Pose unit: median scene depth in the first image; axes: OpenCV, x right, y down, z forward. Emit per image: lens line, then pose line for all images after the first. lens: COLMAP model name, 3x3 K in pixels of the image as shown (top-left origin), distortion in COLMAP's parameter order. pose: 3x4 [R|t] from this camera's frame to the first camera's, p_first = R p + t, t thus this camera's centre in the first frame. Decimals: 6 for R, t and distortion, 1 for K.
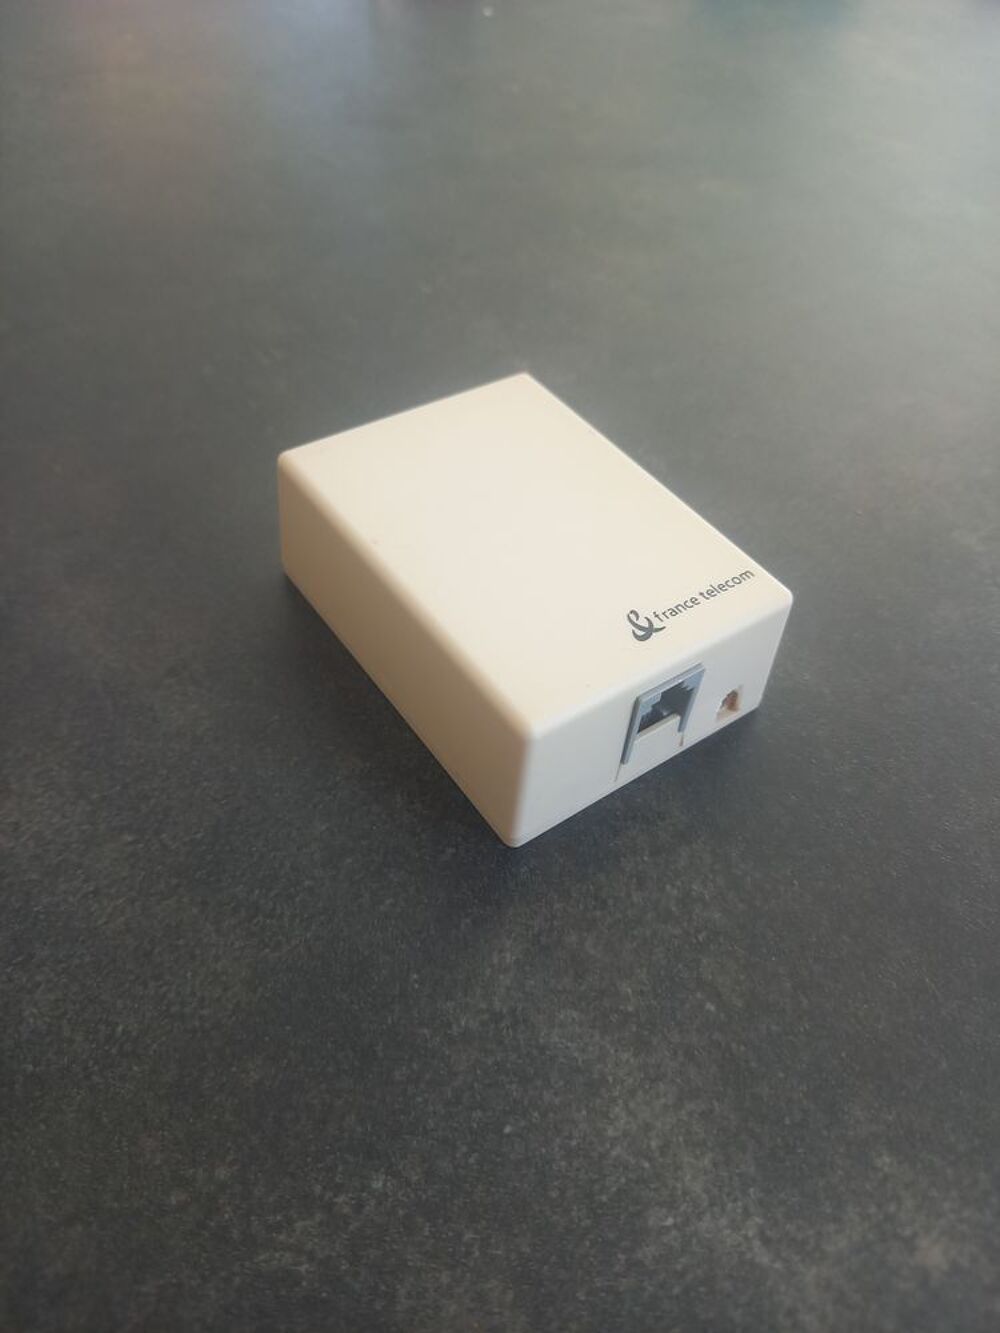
lens RADIAL K [[1016.5, 0, 507.5], [0, 1016.5, 669.5], [0, 0, 1]] dist [-0.015206, -0.011967]
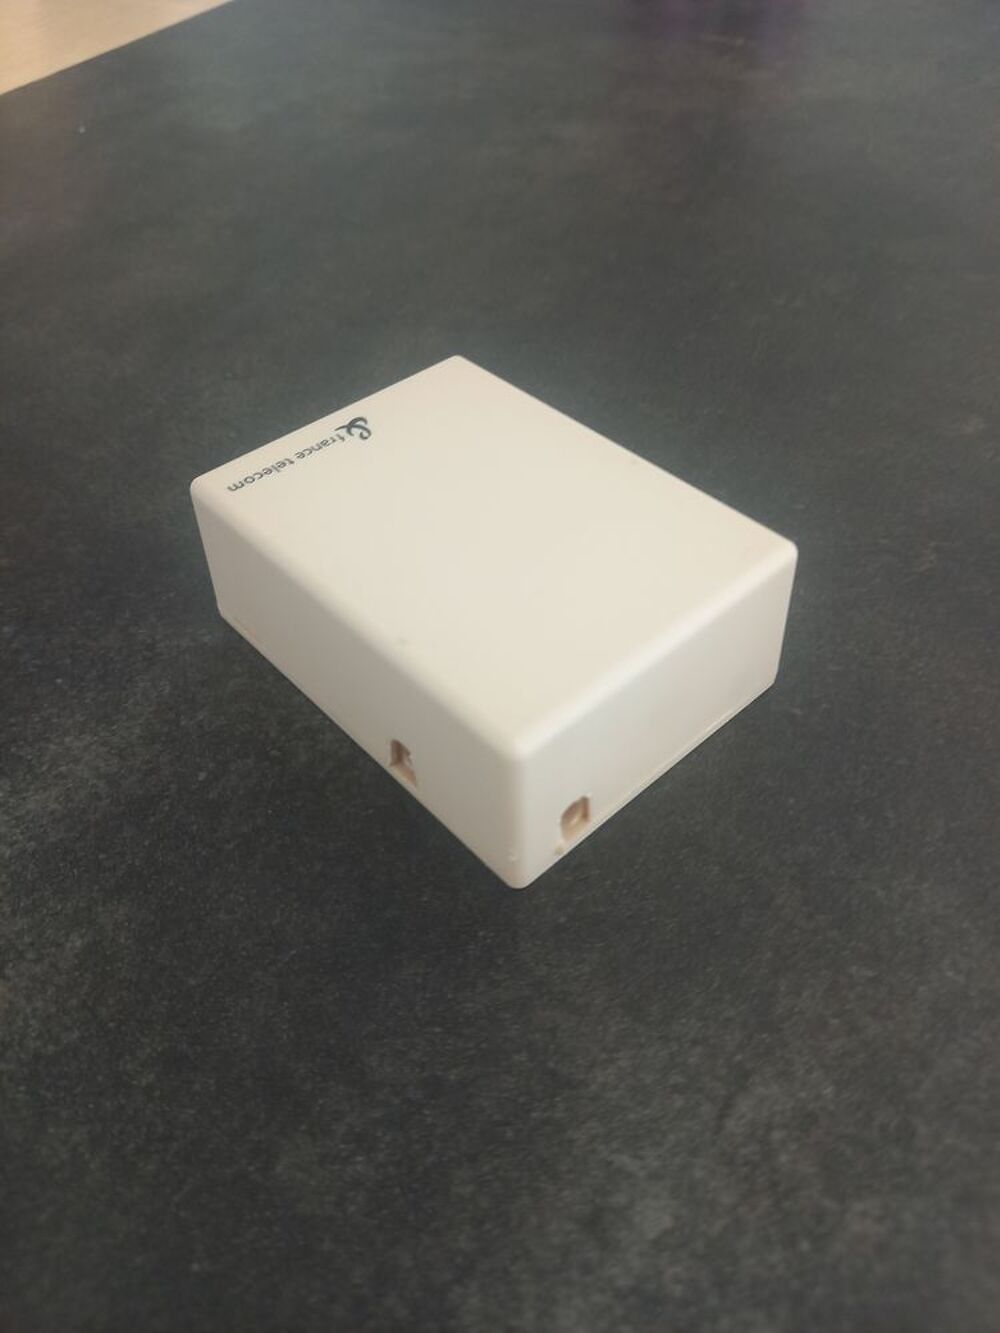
lens RADIAL K [[1012.6, 0, 509.1], [0, 1012.6, 666.7], [0, 0, 1]] dist [-0.003873, -0.008836]
pose [[0.391111, 0.604845, -0.693682, 1.015917], [-0.648311, 0.716039, 0.258808, -0.228365], [0.653242, 0.348499, 0.672178, 0.491222]]
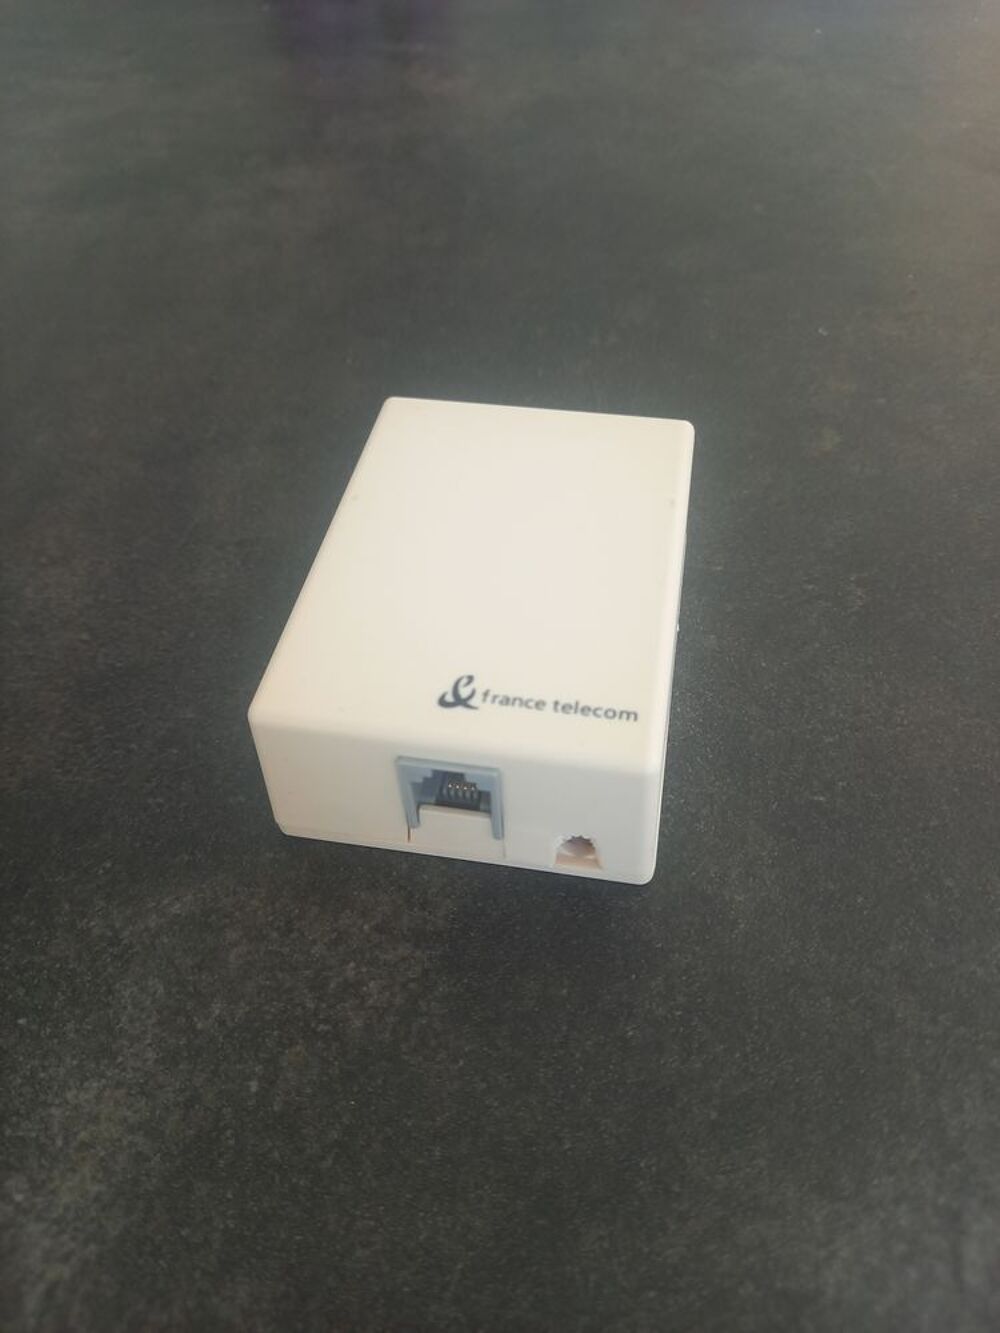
lens RADIAL K [[1016.5, 0, 507.5], [0, 1016.5, 669.5], [0, 0, 1]] dist [-0.015206, -0.011967]
pose [[0.691733, 0.474429, -0.544447, 0.694533], [-0.479051, 0.865619, 0.145651, -0.230401], [0.540384, 0.160066, 0.826053, 0.341114]]
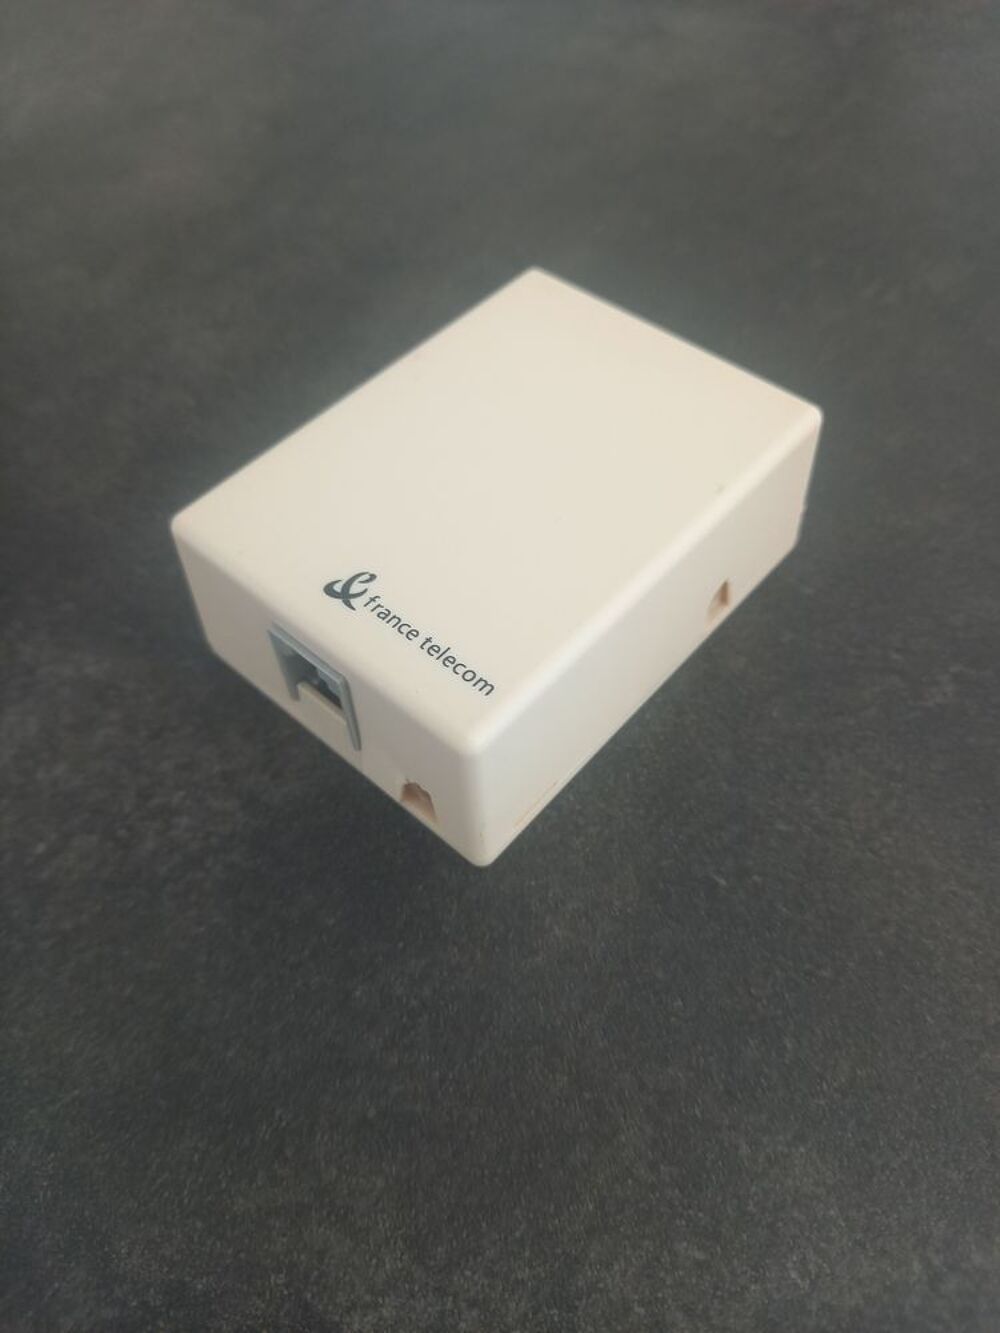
lens RADIAL K [[1031.2, 0, 509.5], [0, 1031.2, 663.6], [0, 0, 1]] dist [-0.042558, 0.001270]
pose [[0.223021, 0.739842, -0.634741, 0.805117], [-0.701213, 0.574083, 0.422764, -0.491627], [0.677173, 0.350803, 0.646819, 0.649420]]
